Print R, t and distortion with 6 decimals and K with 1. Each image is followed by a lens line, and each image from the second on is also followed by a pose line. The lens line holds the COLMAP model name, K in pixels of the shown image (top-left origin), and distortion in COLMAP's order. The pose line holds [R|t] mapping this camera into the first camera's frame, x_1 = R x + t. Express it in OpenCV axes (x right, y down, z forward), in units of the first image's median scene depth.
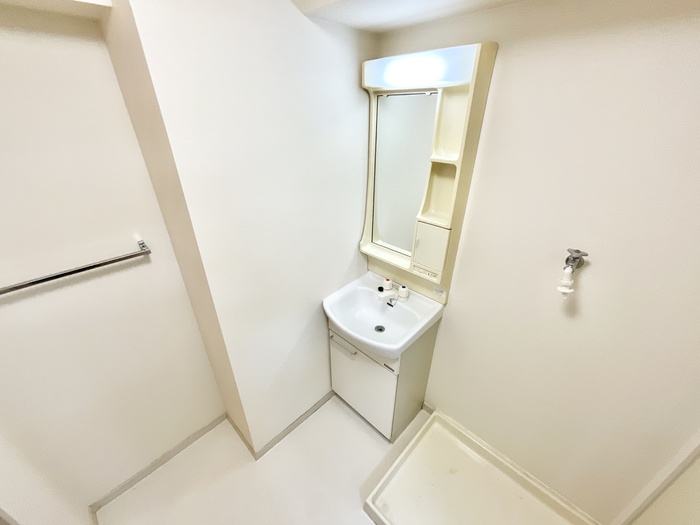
lens RADIAL K [[283.6, 0, 350.6], [0, 283.6, 264.2], [0, 0, 1]] dist [0.000255, -0.000415]
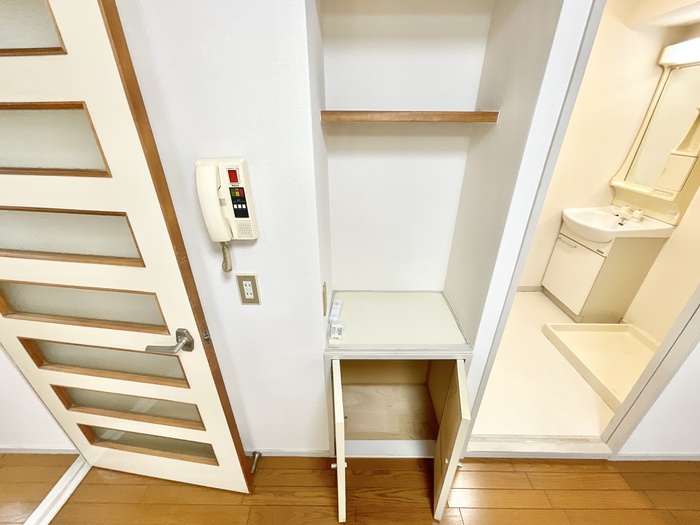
lens RADIAL K [[283.6, 0, 348.4], [0, 283.6, 258.9], [0, 0, 1]] dist [0.000255, -0.000415]
pose [[0.686602, 0.330506, -0.647567, 0.186744], [-0.344901, 0.932163, 0.110067, 0.629195], [0.640016, 0.147774, 0.754017, -0.880921]]
